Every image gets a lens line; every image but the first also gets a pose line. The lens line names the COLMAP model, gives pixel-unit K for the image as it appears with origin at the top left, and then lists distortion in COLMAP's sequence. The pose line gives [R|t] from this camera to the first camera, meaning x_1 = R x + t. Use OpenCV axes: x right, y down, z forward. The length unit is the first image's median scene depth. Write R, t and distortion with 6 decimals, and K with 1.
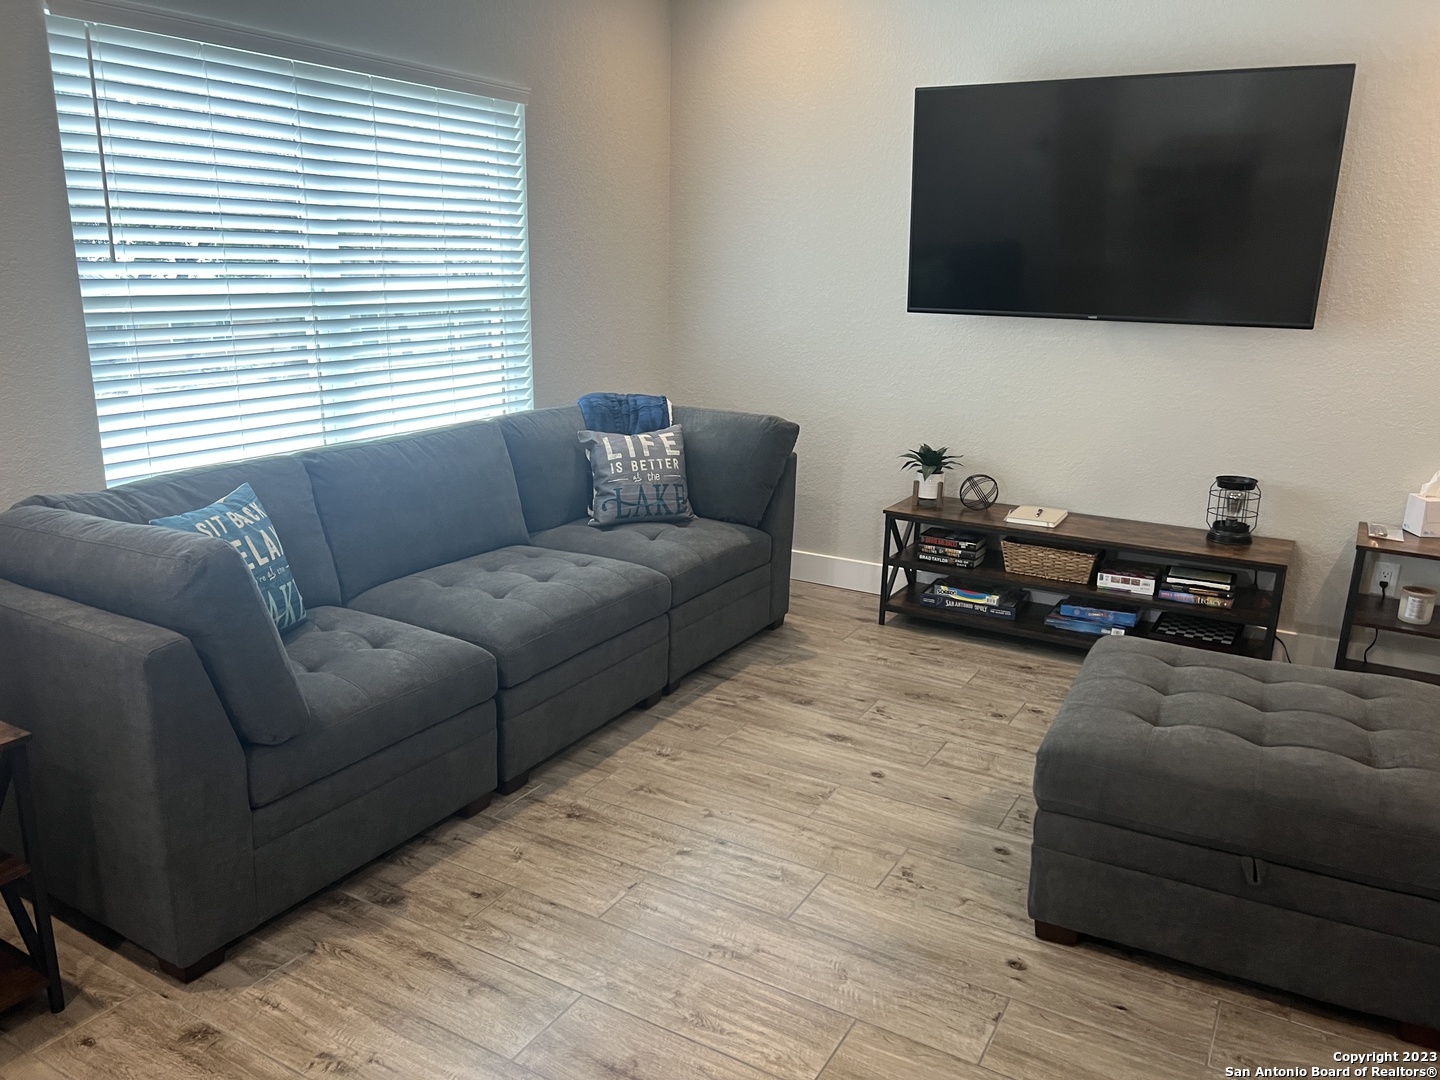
lens RADIAL K [[1090.0, 0, 711.1], [0, 1090.0, 540.9], [0, 0, 1]] dist [0.052875, -0.058621]
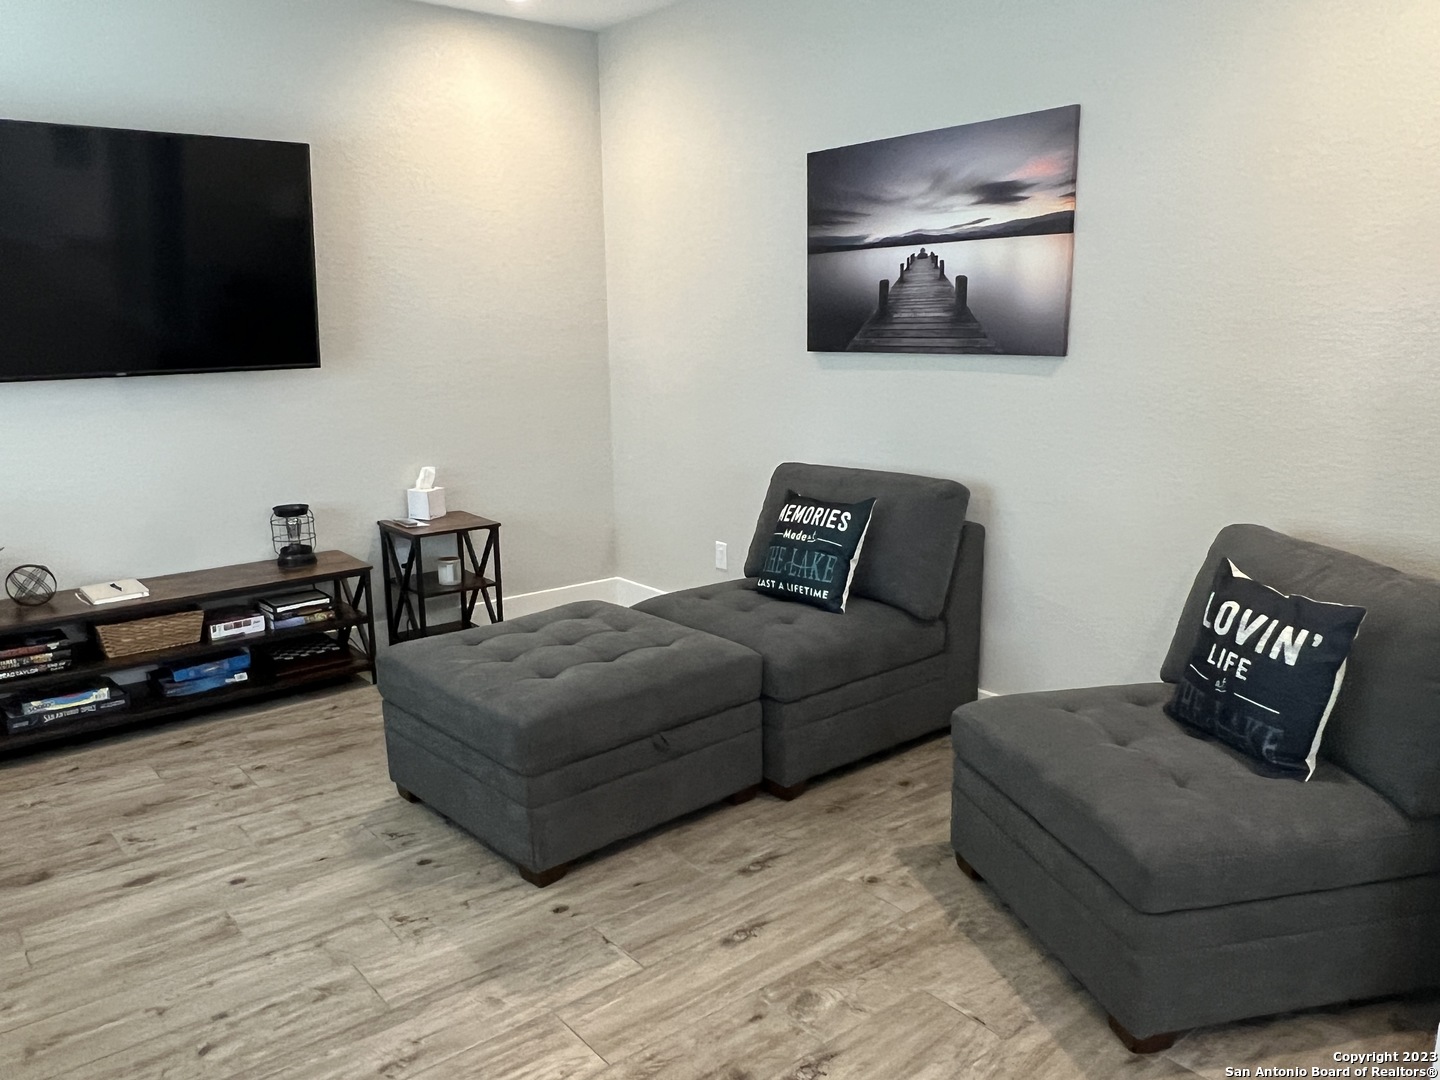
lens RADIAL K [[1090.0, 0, 708.9], [0, 1090.0, 542.7], [0, 0, 1]] dist [0.052875, -0.058621]
pose [[0.380771, -0.225297, 0.896802, -0.353810], [0.261584, 0.956491, 0.129226, -0.054143], [-0.886897, 0.185383, 0.423138, 0.171242]]
